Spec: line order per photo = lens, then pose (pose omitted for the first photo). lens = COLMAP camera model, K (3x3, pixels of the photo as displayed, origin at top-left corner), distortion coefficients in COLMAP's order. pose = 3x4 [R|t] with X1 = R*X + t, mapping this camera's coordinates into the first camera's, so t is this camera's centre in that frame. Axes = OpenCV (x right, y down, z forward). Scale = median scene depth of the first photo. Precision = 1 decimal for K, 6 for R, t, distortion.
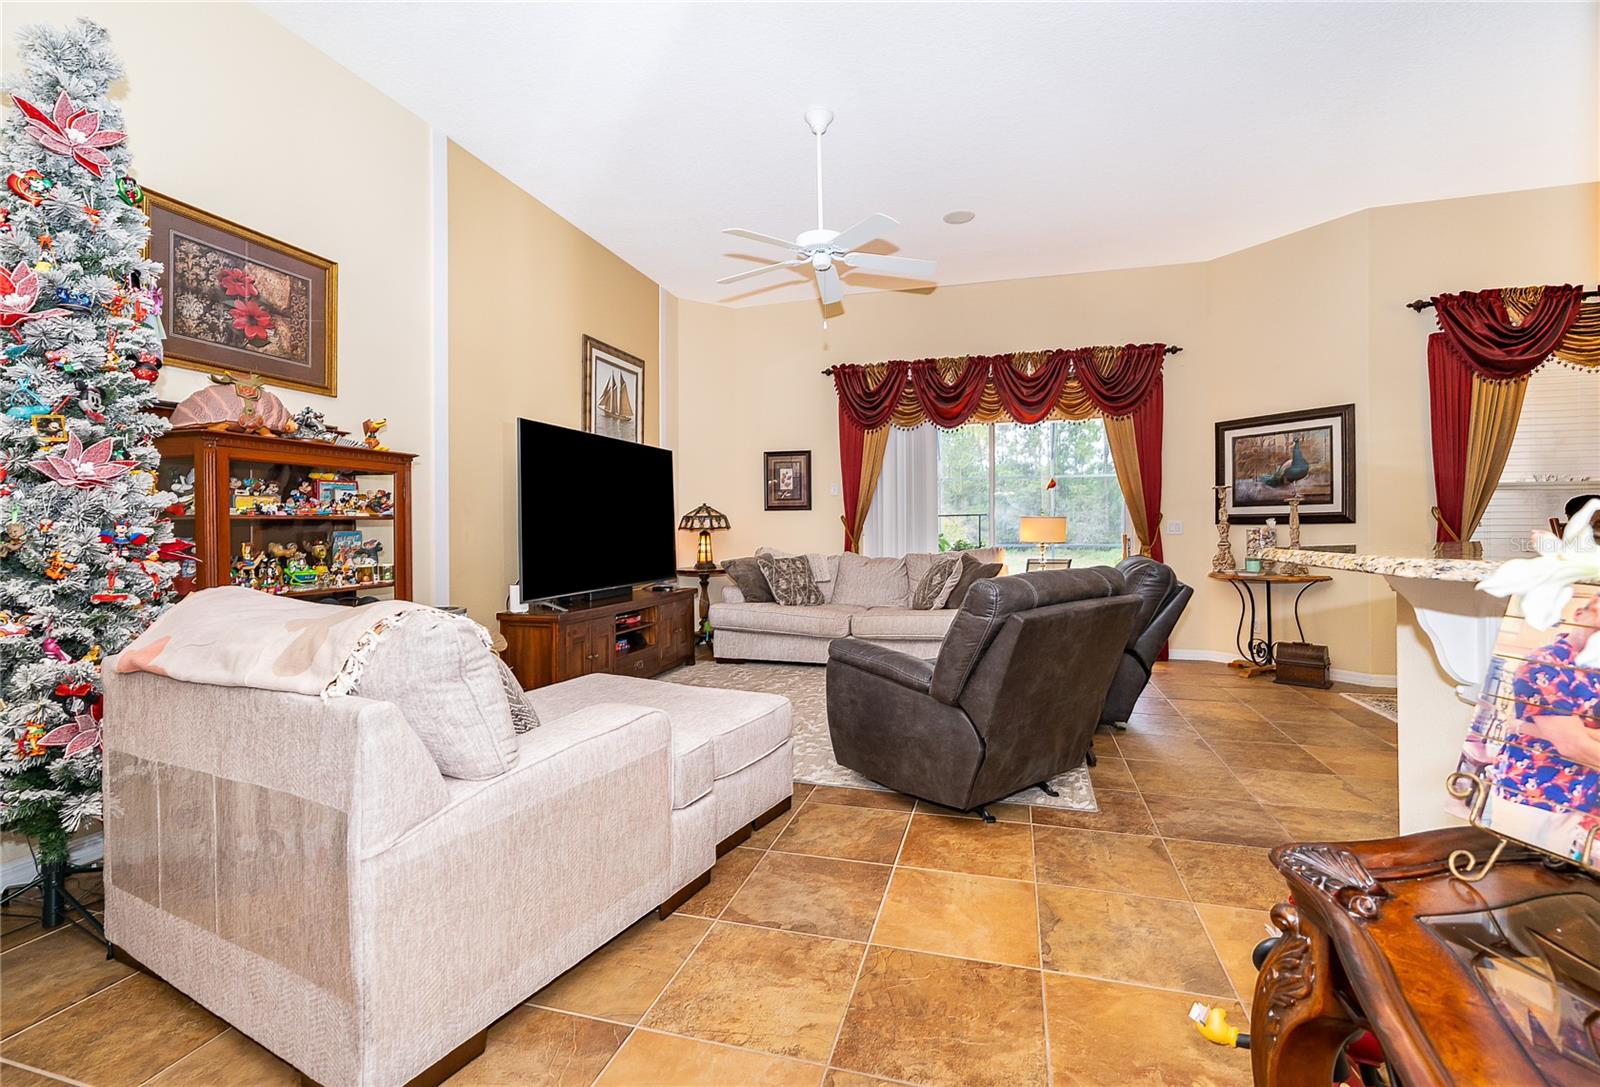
lens RADIAL K [[690.7, 0, 815.1], [0, 690.7, 530.2], [0, 0, 1]] dist [-0.005060, 0.000073]
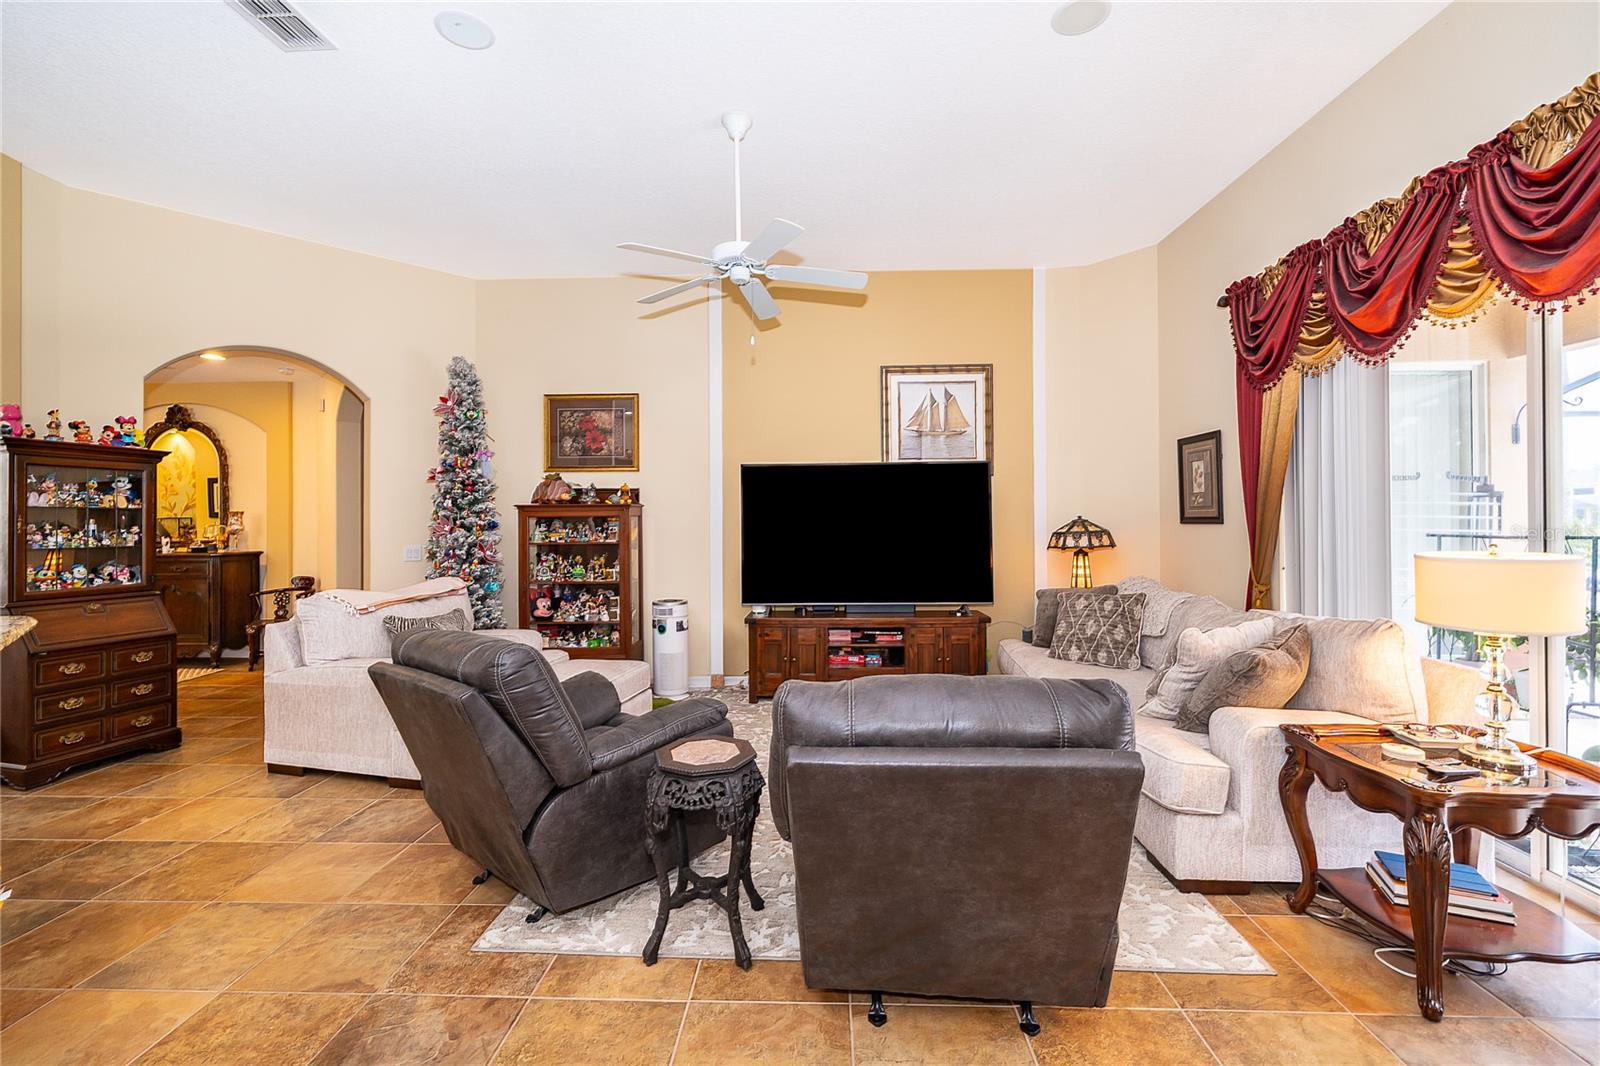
lens RADIAL K [[675.9, 0, 800.2], [0, 675.9, 517.7], [0, 0, 1]] dist [-0.002695, 0.000876]
pose [[0.240282, -0.003064, -0.970698, 0.623259], [0.002765, 0.999993, -0.002472, -0.042251], [0.970699, -0.002090, 0.240288, 0.586712]]
